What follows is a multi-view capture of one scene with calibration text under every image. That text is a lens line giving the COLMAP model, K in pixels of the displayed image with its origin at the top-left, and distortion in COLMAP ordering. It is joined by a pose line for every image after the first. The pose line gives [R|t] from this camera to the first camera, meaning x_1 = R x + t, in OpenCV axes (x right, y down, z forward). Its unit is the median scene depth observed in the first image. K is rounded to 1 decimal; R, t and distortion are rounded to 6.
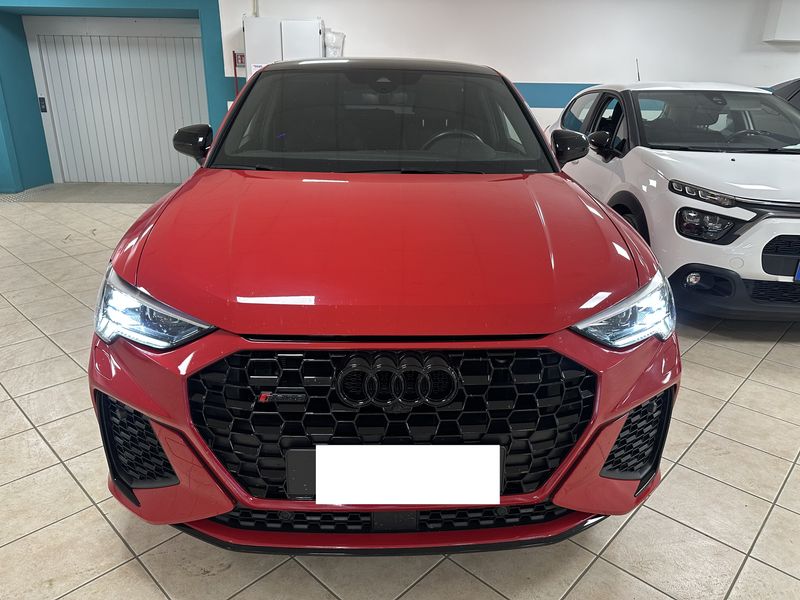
lens RADIAL K [[566.9, 0, 400.0], [0, 566.9, 300.0], [0, 0, 1]] dist [-0.003506, -0.003570]
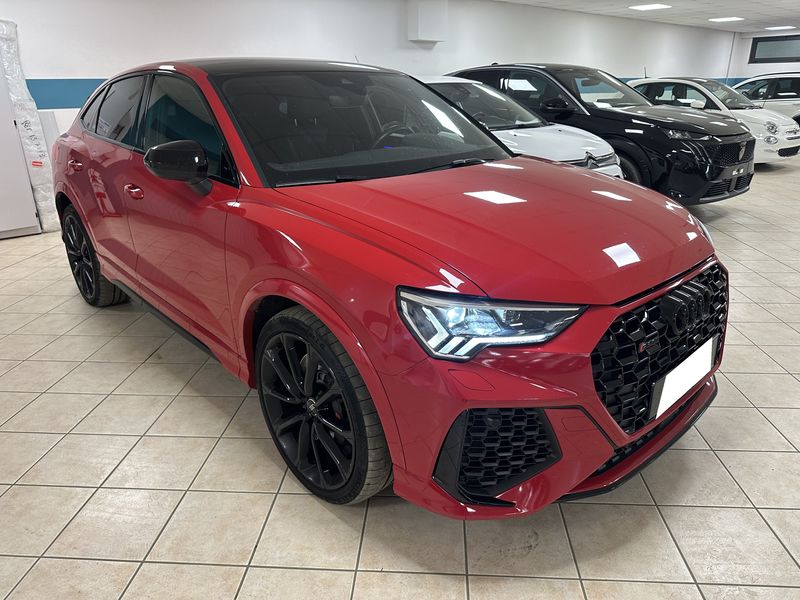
lens RADIAL K [[566.9, 0, 400.0], [0, 566.9, 300.0], [0, 0, 1]] dist [-0.003506, -0.003570]
pose [[0.759049, -0.254211, 0.599351, -0.800150], [0.244609, 0.964523, 0.099312, -0.106232], [-0.603334, 0.071224, 0.794302, 0.187963]]
